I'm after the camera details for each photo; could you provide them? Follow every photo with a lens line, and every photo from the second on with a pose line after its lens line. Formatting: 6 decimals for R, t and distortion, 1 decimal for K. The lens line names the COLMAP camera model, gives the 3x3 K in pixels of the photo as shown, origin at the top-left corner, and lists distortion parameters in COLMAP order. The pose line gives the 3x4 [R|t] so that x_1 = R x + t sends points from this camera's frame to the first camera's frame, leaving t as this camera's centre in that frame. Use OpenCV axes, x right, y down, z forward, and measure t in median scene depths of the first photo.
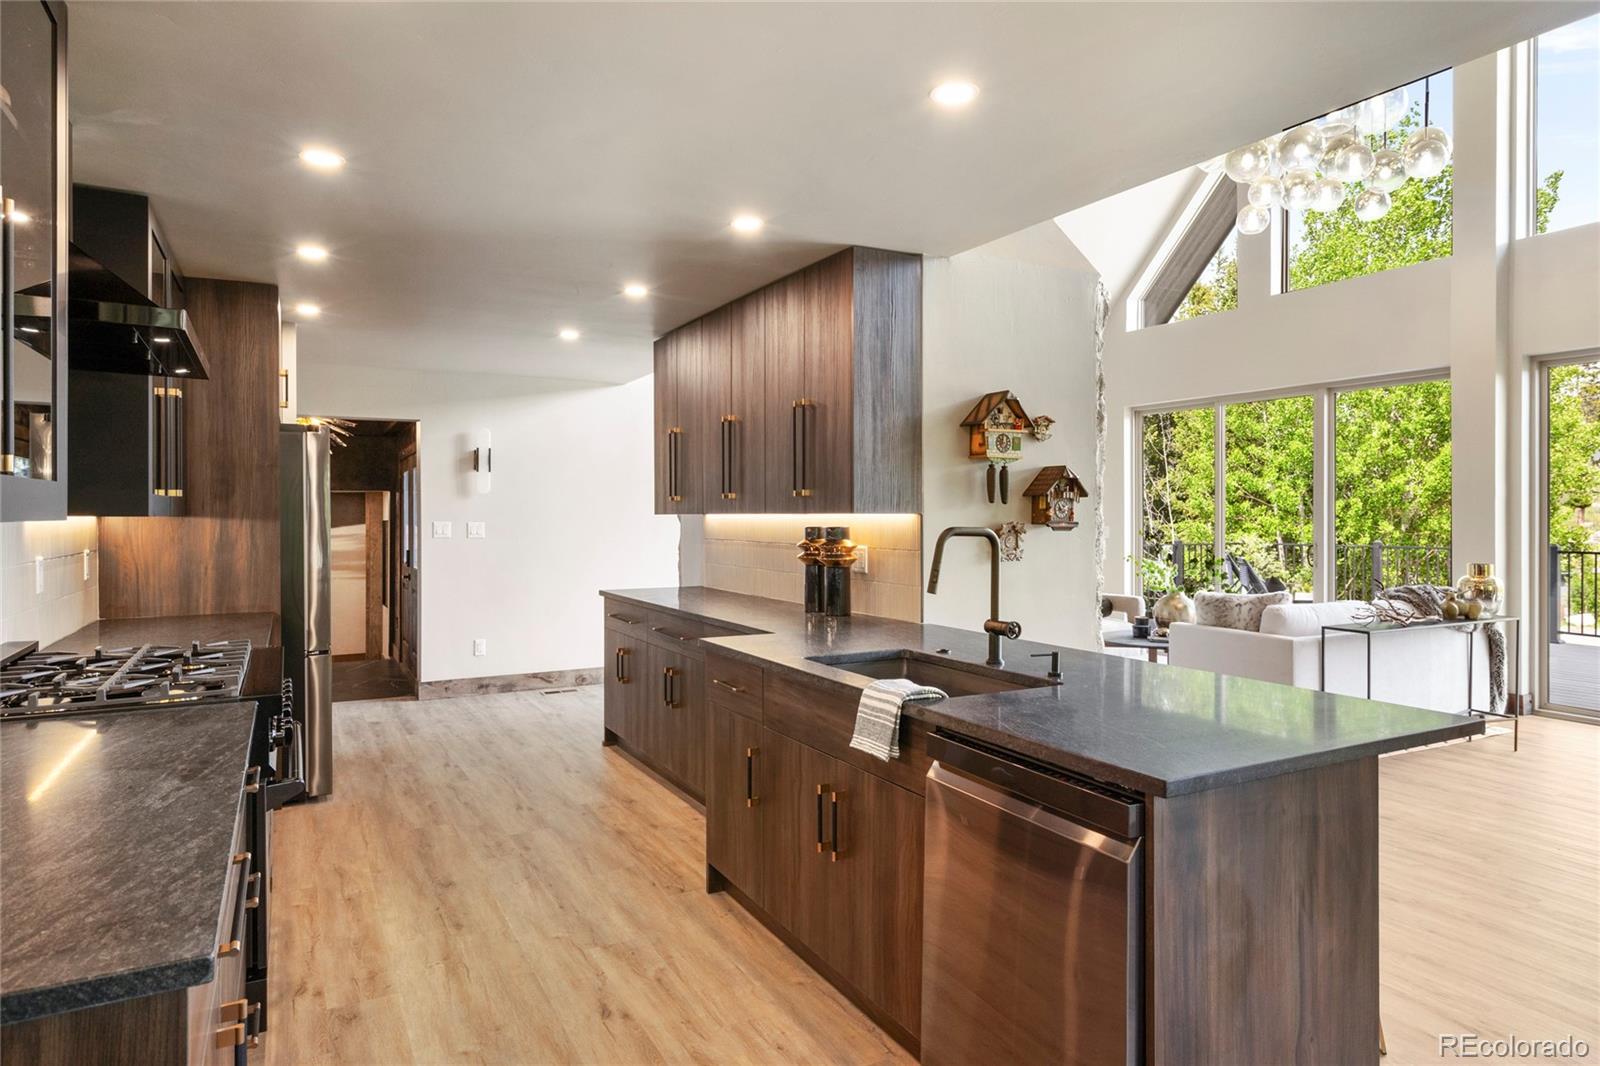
lens RADIAL K [[939.4, 0, 800.0], [0, 939.4, 533.0], [0, 0, 1]] dist [0.023772, 0.000217]
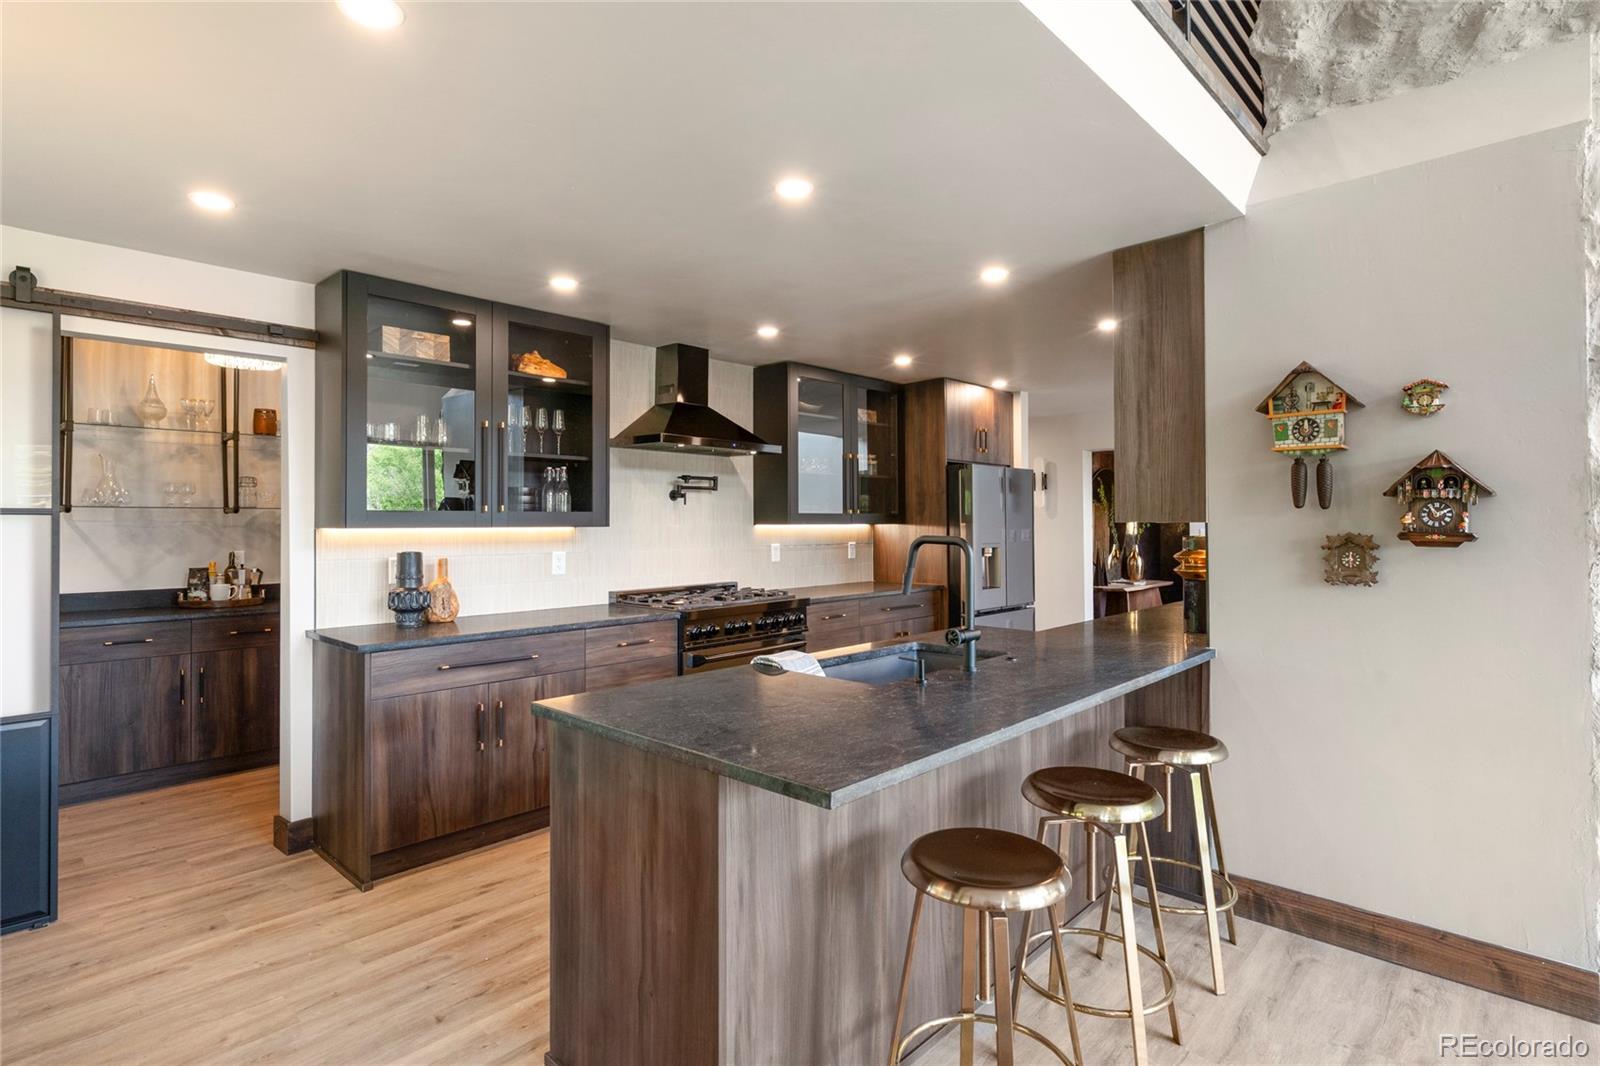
lens RADIAL K [[799.6, 0, 804.0], [0, 799.6, 518.0], [0, 0, 1]] dist [0.000751, 0.000334]
pose [[0.312940, -0.005693, -0.949756, 0.676871], [-0.020488, 0.999709, -0.012743, -0.006935], [0.949552, 0.023447, 0.312732, 0.395201]]
